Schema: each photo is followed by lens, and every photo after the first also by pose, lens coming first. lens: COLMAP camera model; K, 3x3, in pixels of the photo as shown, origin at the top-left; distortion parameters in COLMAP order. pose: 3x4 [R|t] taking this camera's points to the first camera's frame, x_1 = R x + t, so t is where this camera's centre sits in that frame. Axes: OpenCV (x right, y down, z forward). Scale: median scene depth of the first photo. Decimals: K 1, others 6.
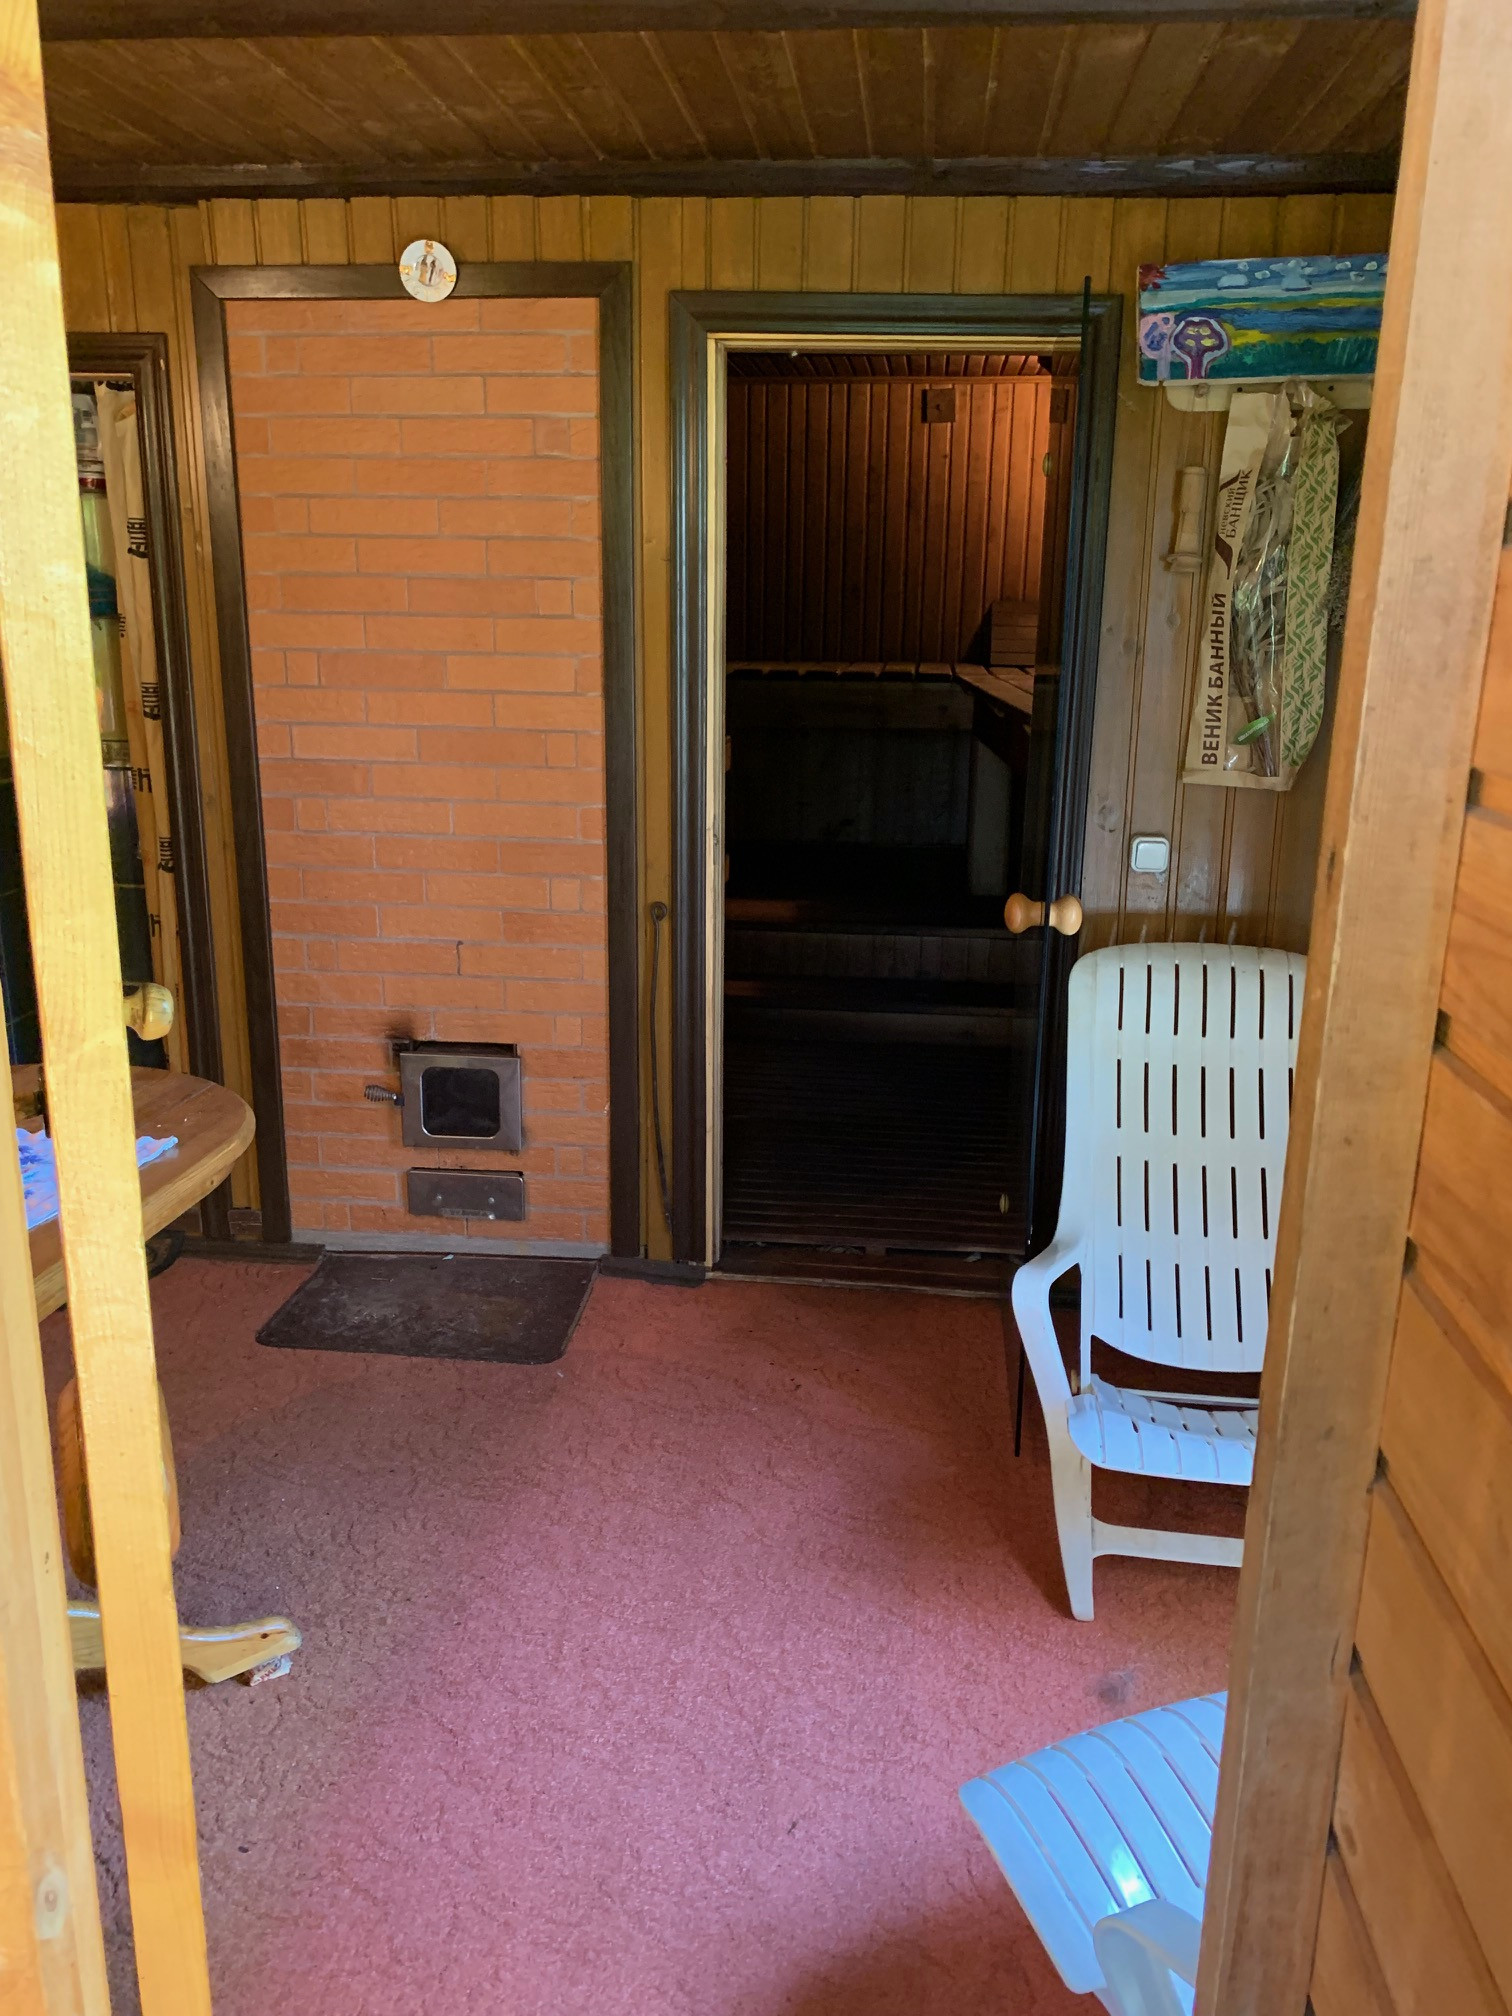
lens RADIAL K [[1526.3, 0, 693.3], [0, 1526.3, 1013.4], [0, 0, 1]] dist [0.072957, -0.063808]
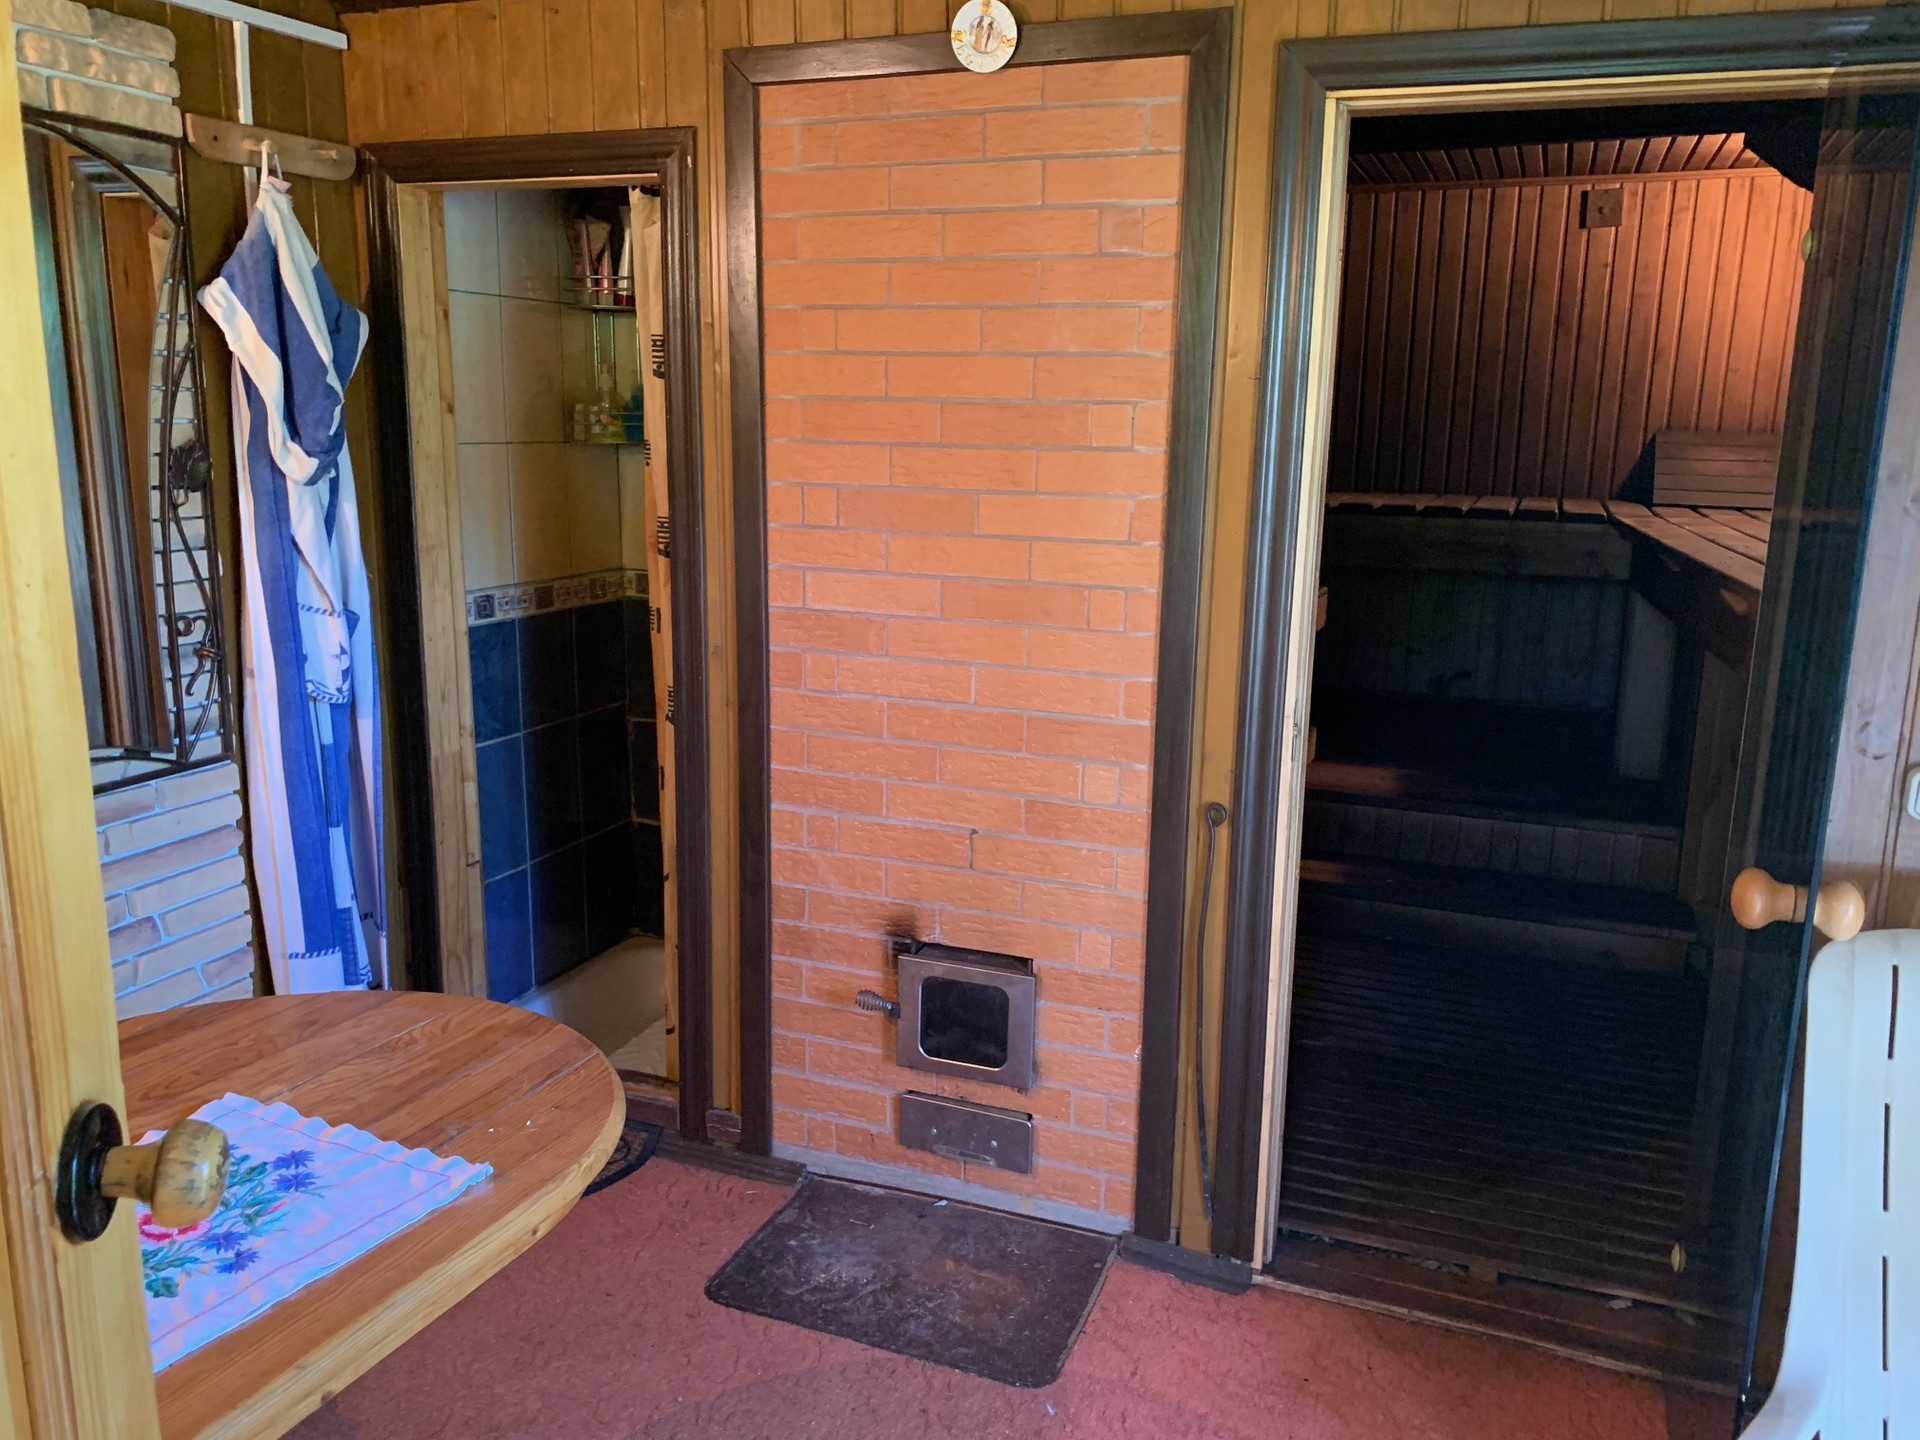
lens RADIAL K [[1491.1, 0, 951.0], [0, 1491.1, 771.0], [0, 0, 1]] dist [0.081214, -0.062034]
pose [[0.974476, 0.059561, -0.216447, 0.009439], [-0.067077, 0.997368, -0.027537, -0.056603], [0.214237, 0.041353, 0.975906, 0.199466]]
